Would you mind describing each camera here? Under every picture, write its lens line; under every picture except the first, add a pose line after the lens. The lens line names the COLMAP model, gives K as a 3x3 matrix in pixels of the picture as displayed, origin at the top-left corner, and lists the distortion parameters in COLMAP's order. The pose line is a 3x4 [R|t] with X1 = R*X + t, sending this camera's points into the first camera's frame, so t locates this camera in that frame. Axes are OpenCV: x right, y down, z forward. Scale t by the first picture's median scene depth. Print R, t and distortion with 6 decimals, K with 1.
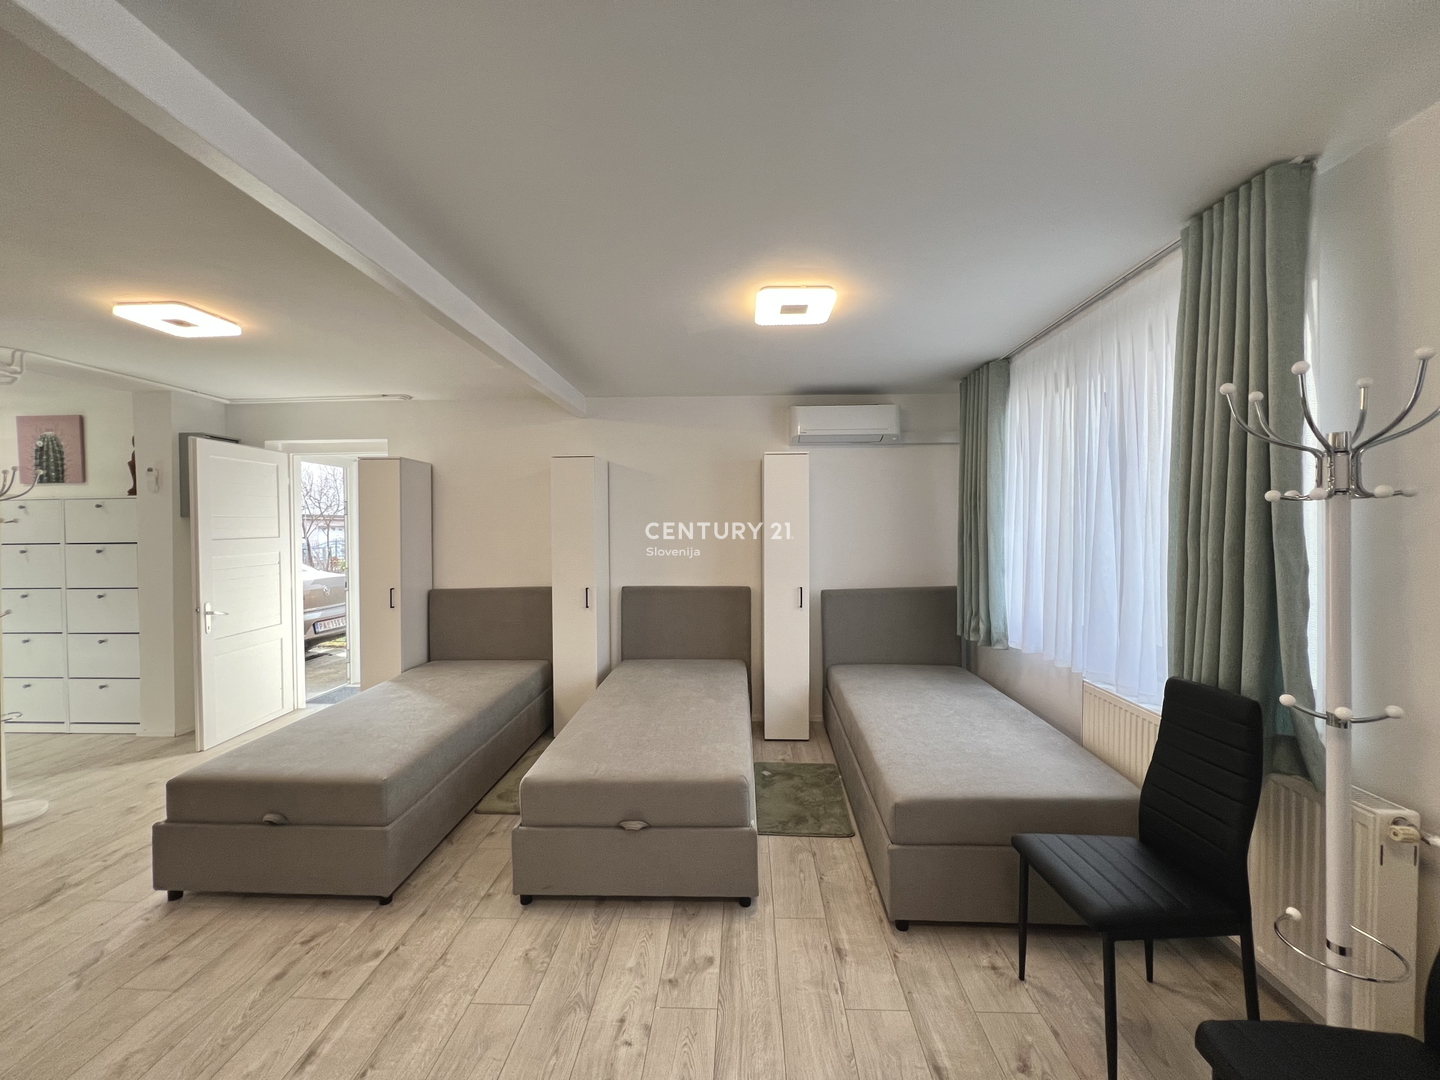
lens RADIAL K [[576.6, 0, 723.7], [0, 576.6, 540.9], [0, 0, 1]] dist [-0.002269, -0.000043]
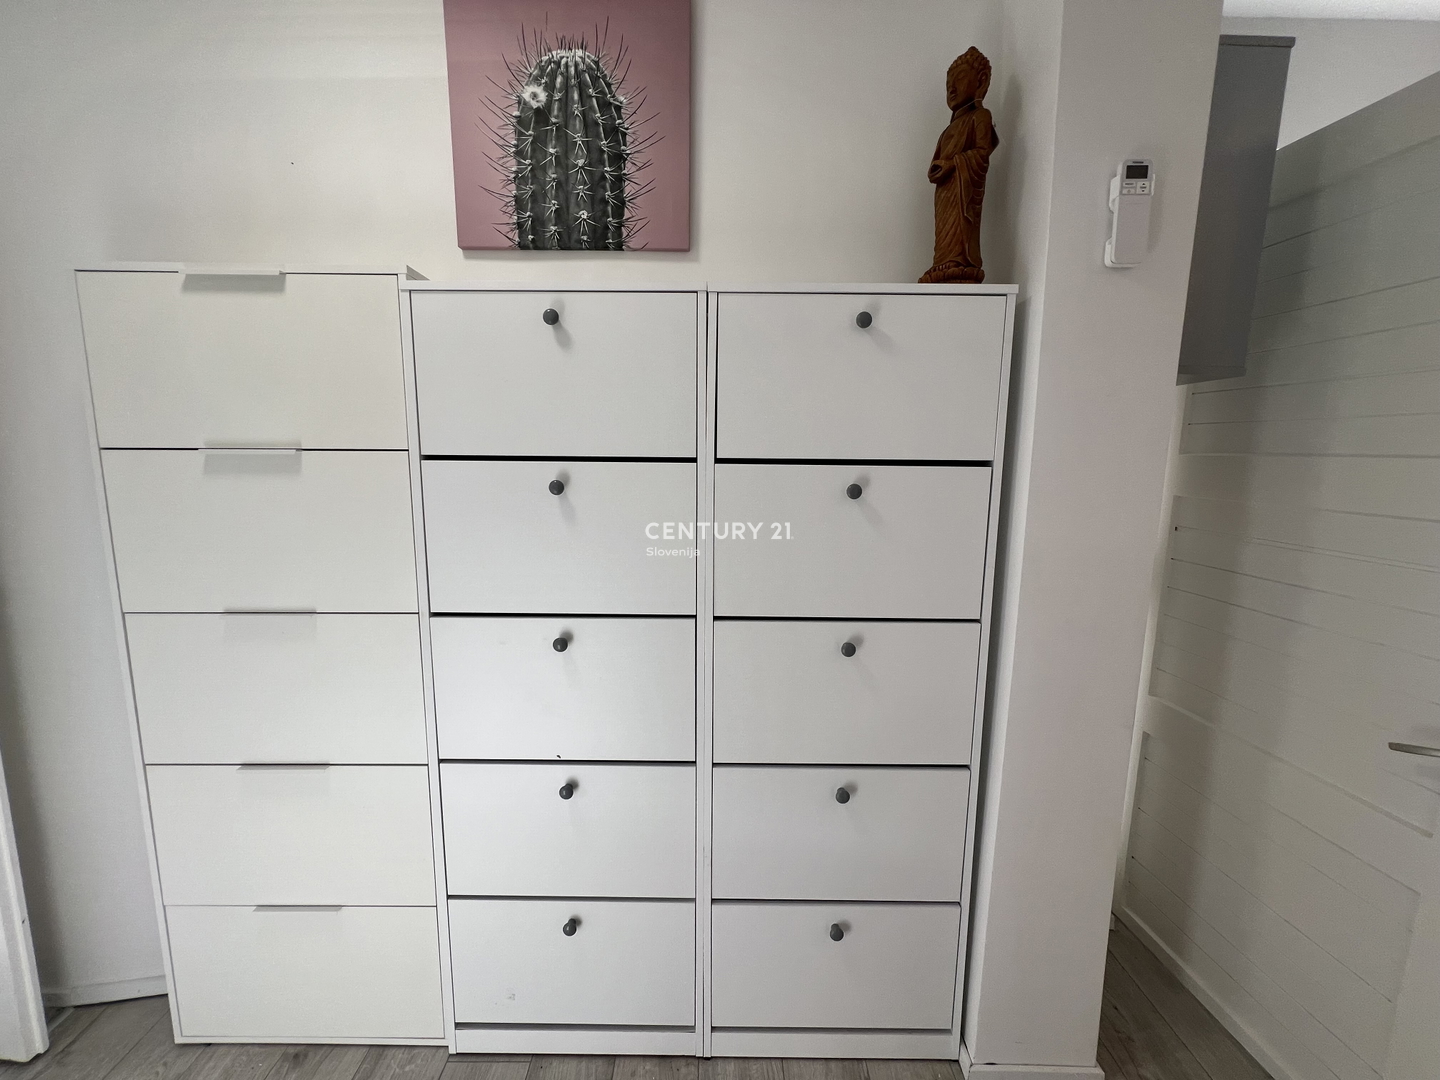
lens RADIAL K [[576.6, 0, 721.1], [0, 576.6, 541.6], [0, 0, 1]] dist [-0.002269, -0.000043]
pose [[0.997720, 0.011851, 0.066443, -1.116452], [-0.020365, 0.991441, 0.128959, 0.007390], [-0.064346, -0.130018, 0.989421, 0.690360]]
